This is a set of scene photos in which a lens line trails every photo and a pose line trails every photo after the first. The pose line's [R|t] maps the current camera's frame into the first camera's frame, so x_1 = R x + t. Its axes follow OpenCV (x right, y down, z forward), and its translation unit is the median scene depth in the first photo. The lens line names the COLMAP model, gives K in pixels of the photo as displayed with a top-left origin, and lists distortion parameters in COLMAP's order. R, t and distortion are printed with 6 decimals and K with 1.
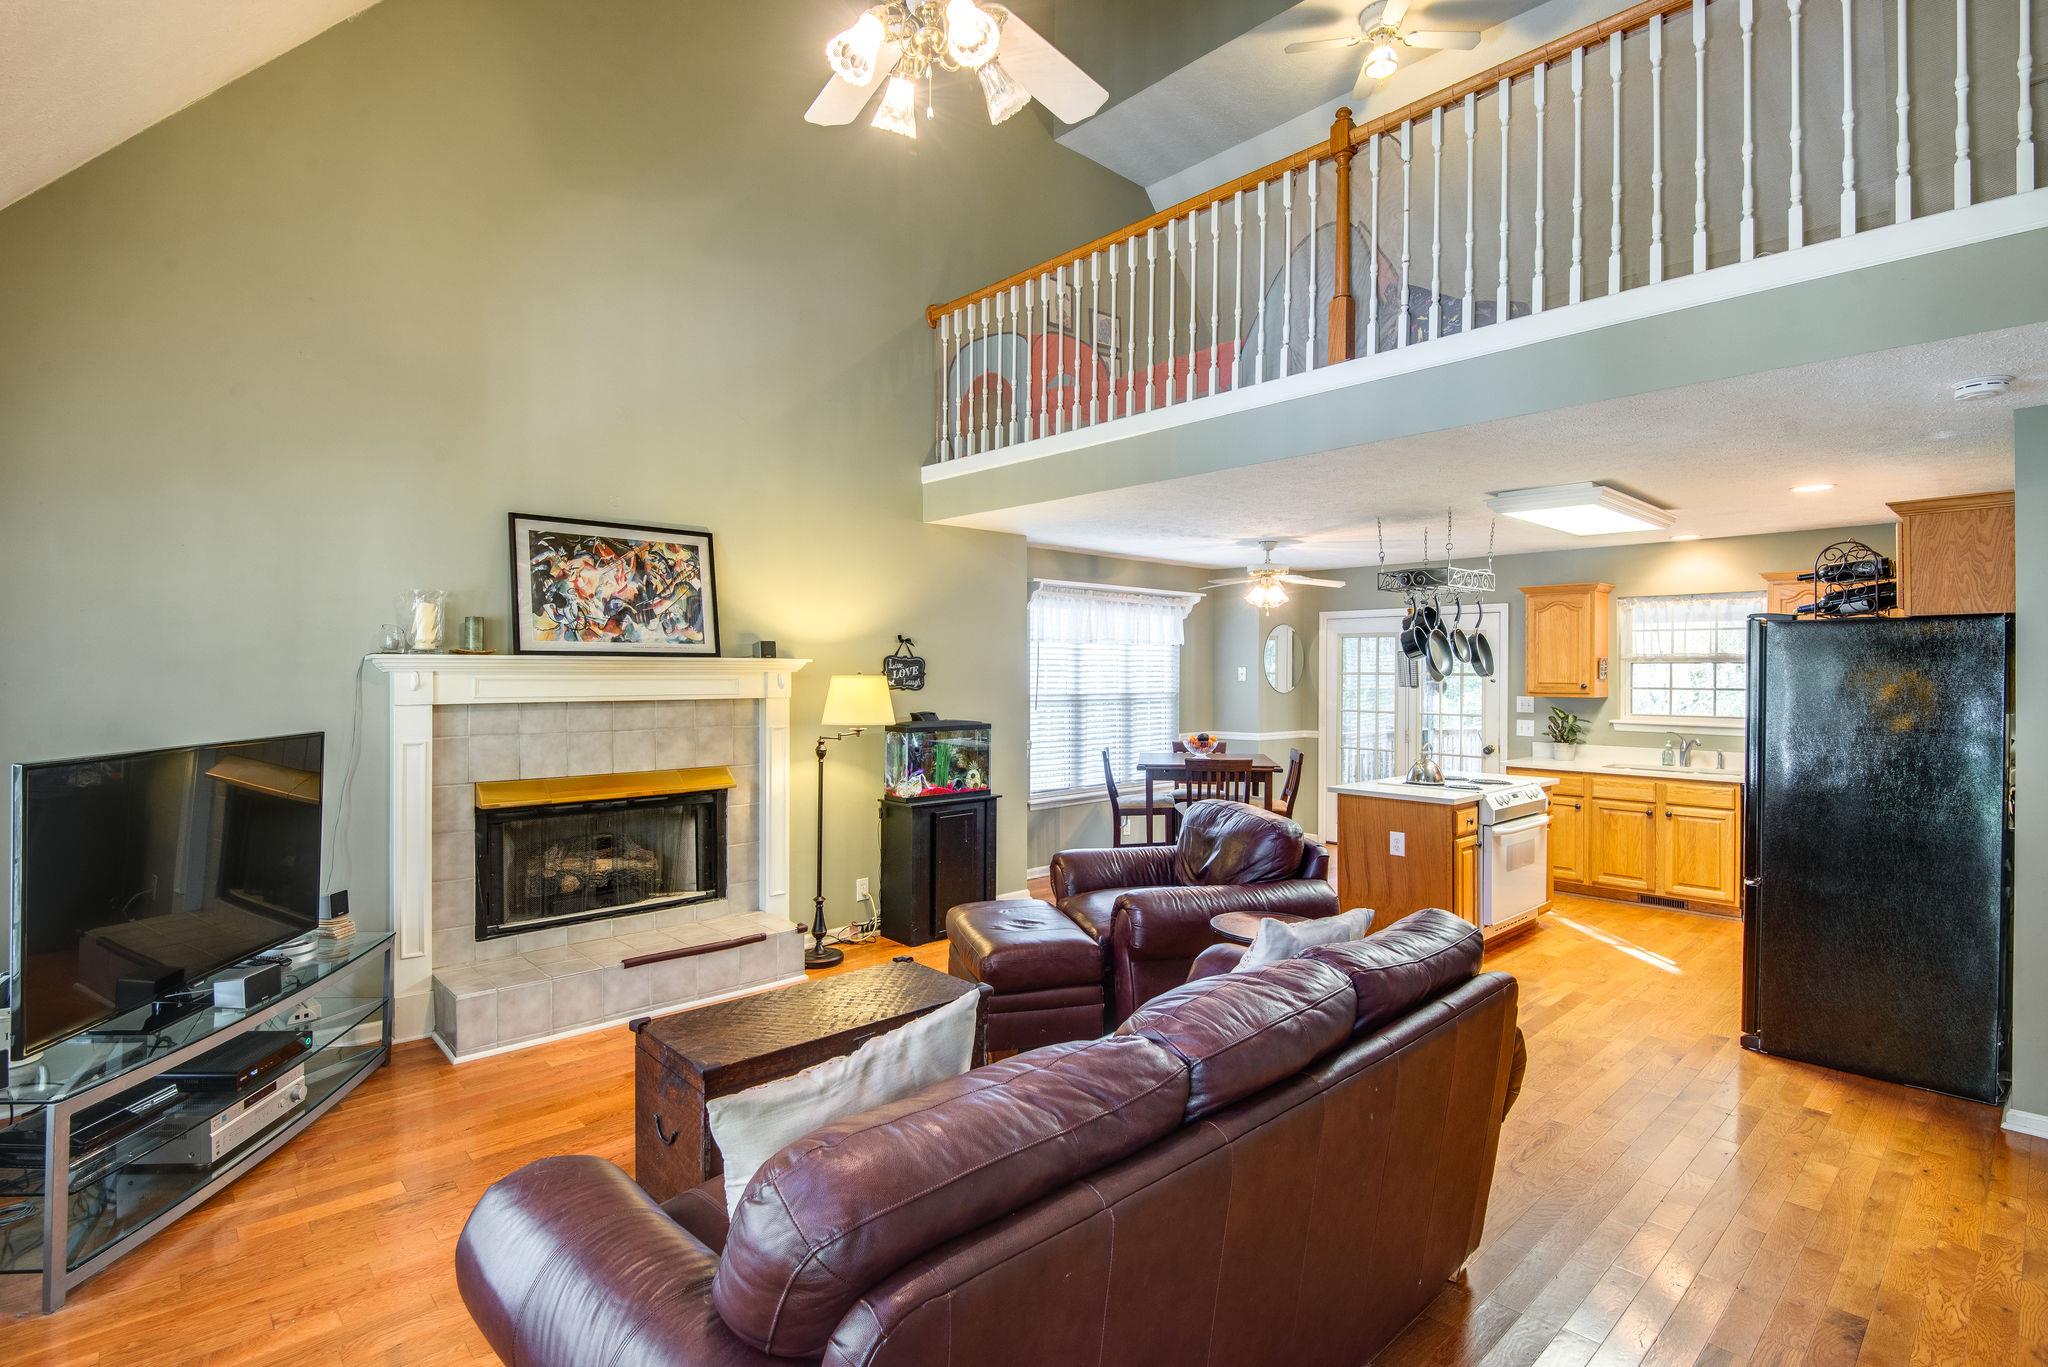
lens RADIAL K [[949.8, 0, 1024.0], [0, 949.8, 683.5], [0, 0, 1]] dist [0.002718, -0.026253]
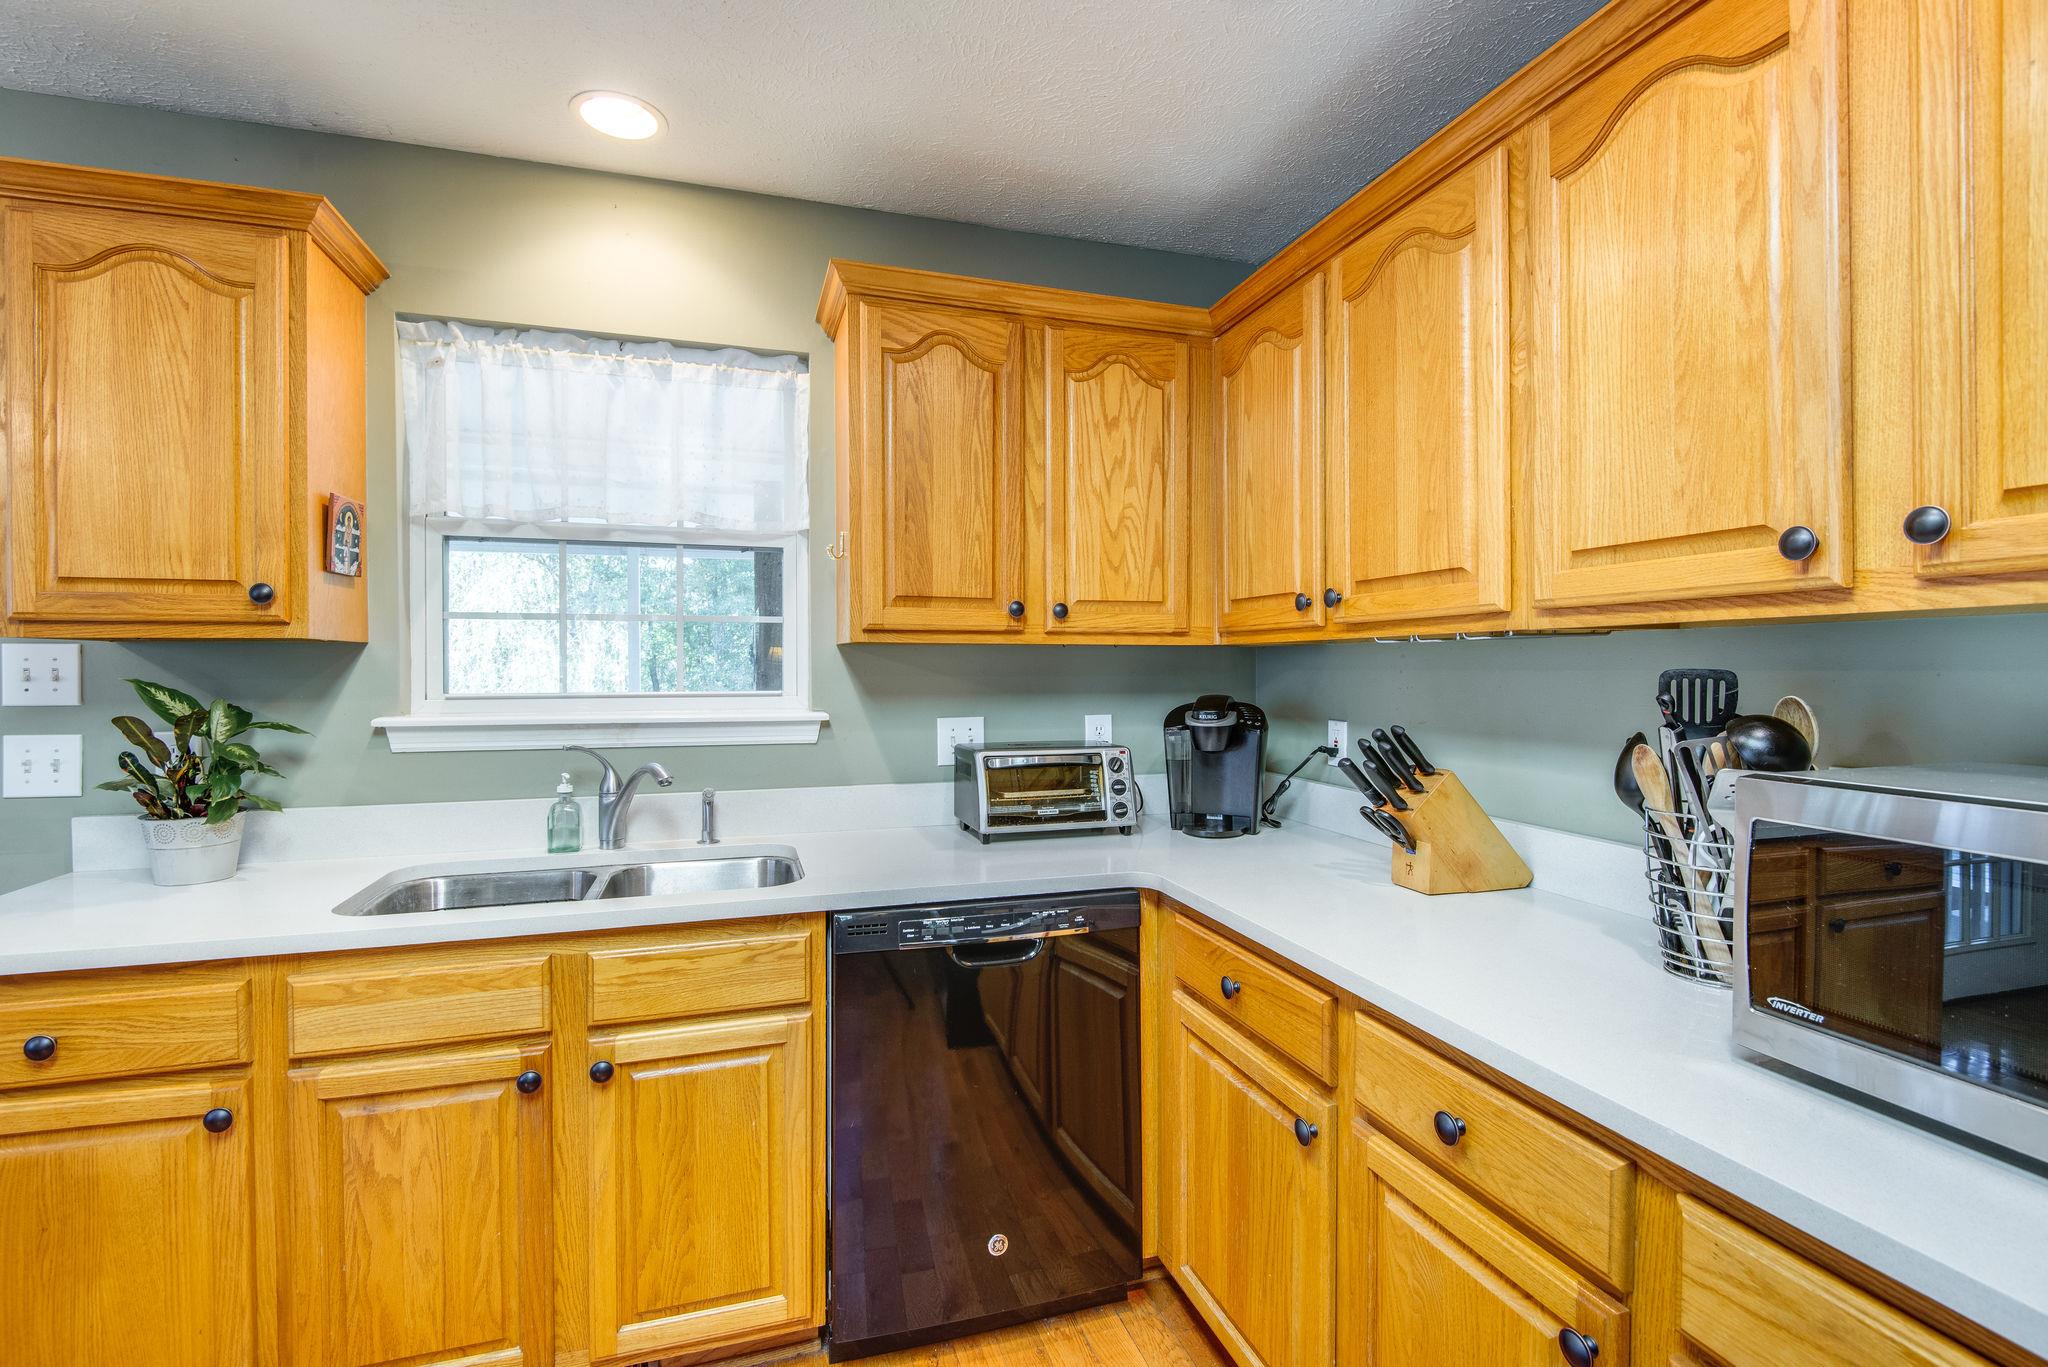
lens RADIAL K [[939.7, 0, 1022.8], [0, 939.7, 665.7], [0, 0, 1]] dist [0.027966, -0.024660]
pose [[0.428584, -0.004635, 0.903490, 0.460973], [0.012622, 0.999920, -0.000858, 0.026174], [-0.903414, 0.011772, 0.428608, 0.725901]]
